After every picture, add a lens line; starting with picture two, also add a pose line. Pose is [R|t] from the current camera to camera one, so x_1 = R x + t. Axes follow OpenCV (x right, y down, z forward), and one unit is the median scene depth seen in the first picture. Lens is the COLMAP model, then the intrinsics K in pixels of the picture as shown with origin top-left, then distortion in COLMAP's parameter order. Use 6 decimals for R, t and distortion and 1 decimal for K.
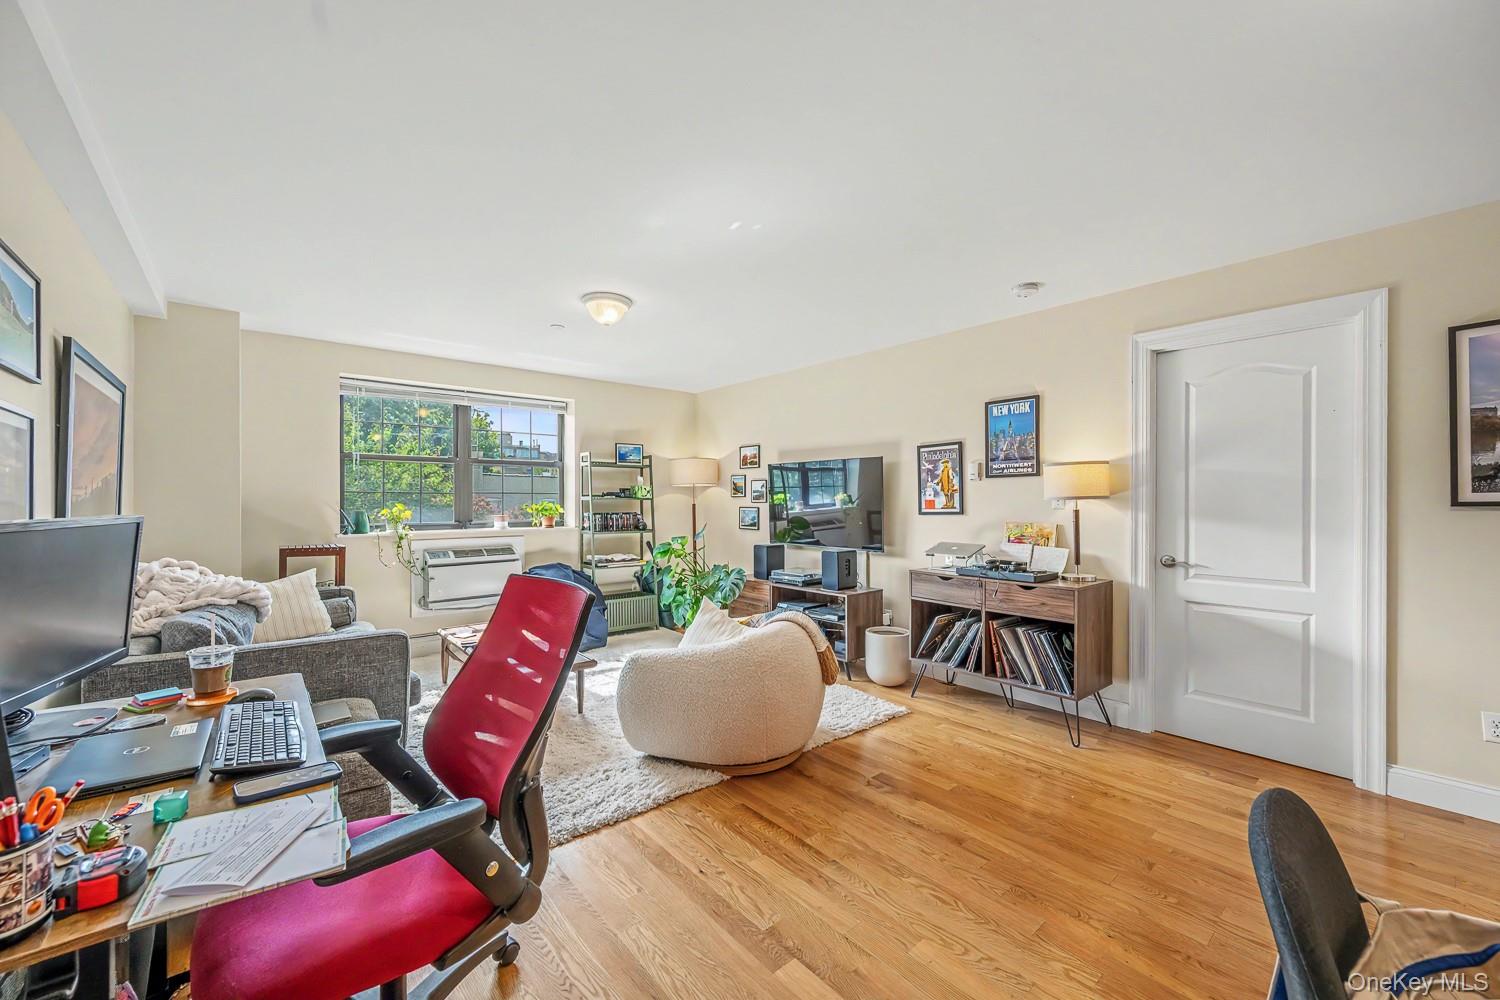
lens RADIAL K [[588.4, 0, 751.5], [0, 588.4, 503.1], [0, 0, 1]] dist [-0.006767, 0.000042]
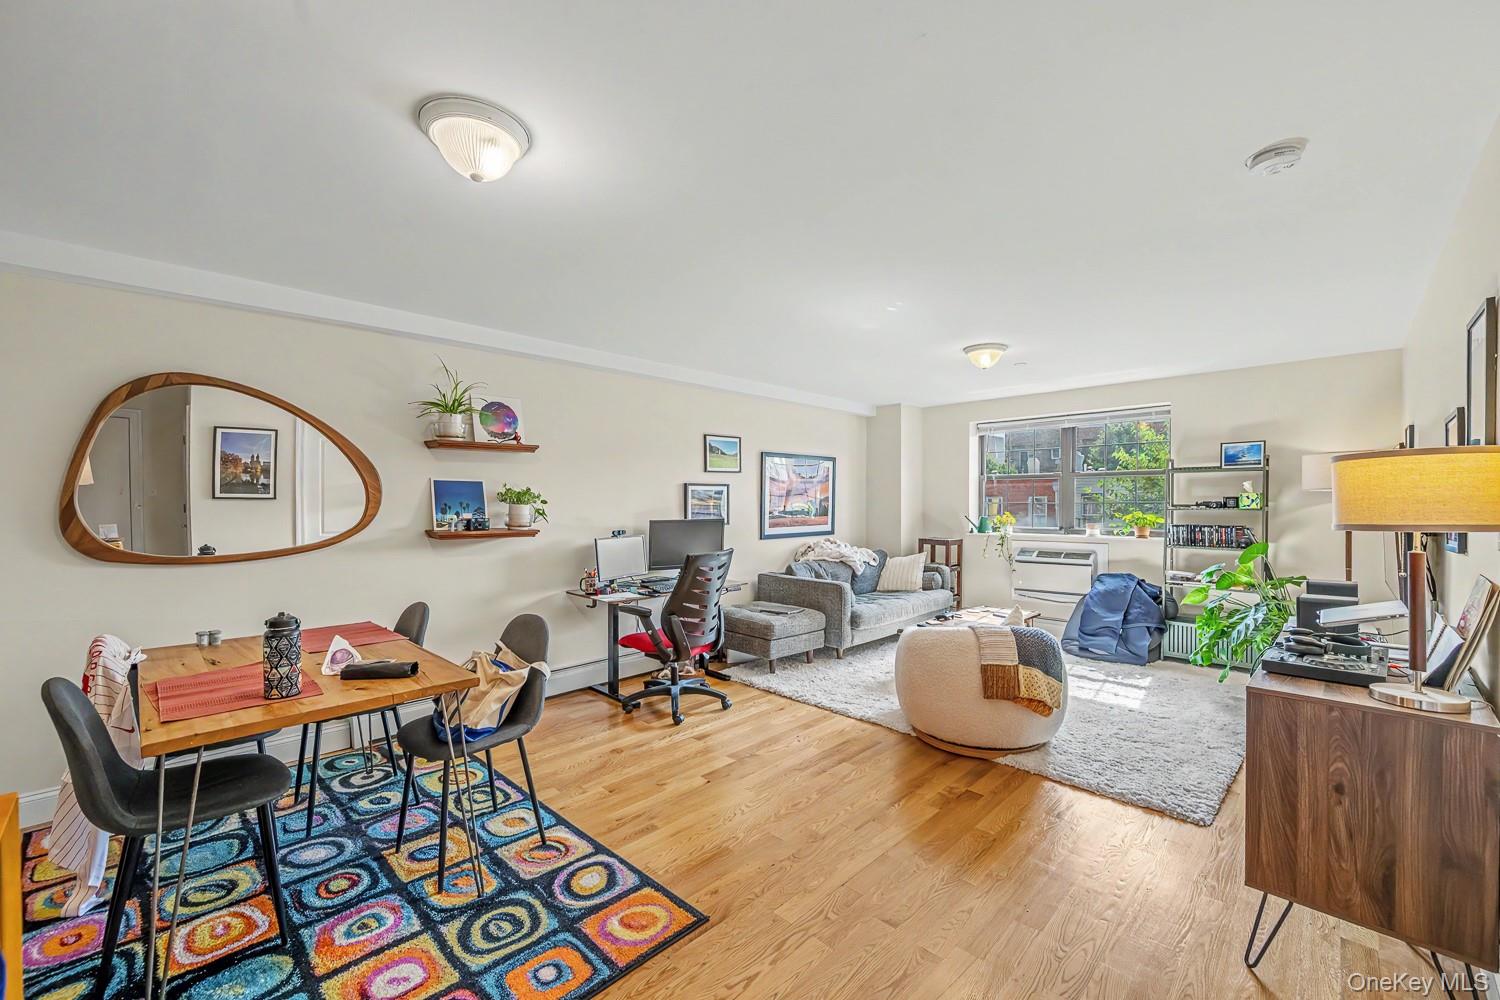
lens RADIAL K [[588.4, 0, 750.7], [0, 588.4, 504.3], [0, 0, 1]] dist [-0.006767, 0.000042]
pose [[0.100776, 0.003578, -0.994903, 0.643715], [-0.000990, 0.999993, 0.003496, -0.019466], [0.994909, 0.000633, 0.100779, 0.281493]]
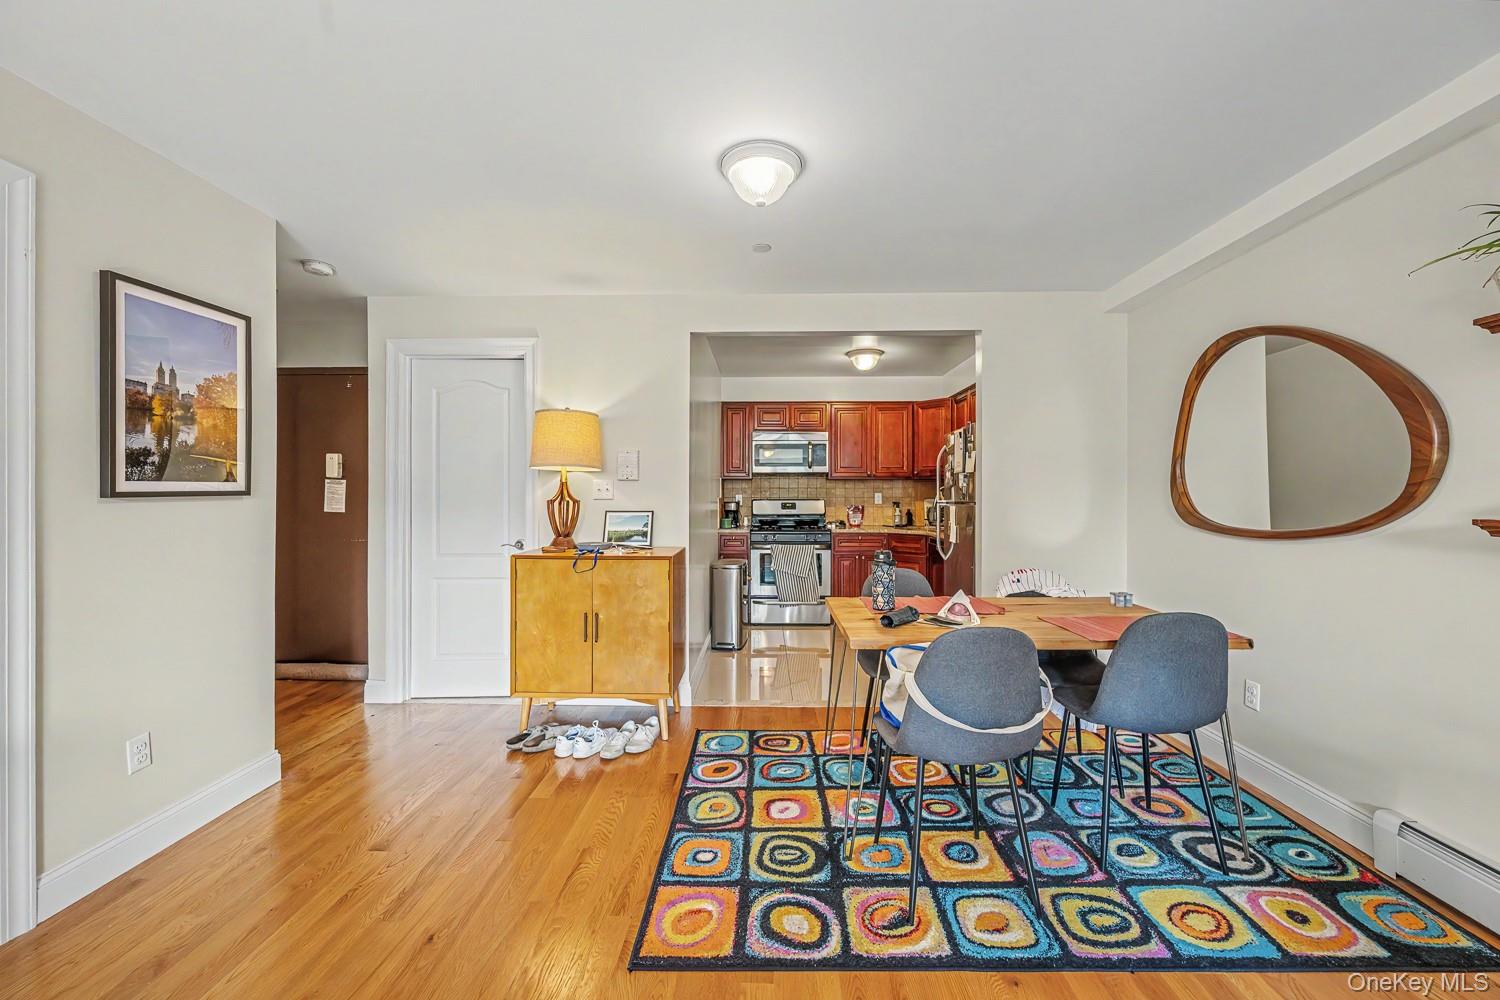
lens RADIAL K [[588.4, 0, 764.1], [0, 588.4, 503.4], [0, 0, 1]] dist [-0.006767, 0.000042]
pose [[-0.755720, 0.004247, 0.654881, 0.006364], [0.003106, 0.999991, -0.002902, 0.008968], [-0.654887, -0.000159, -0.755727, 0.477565]]
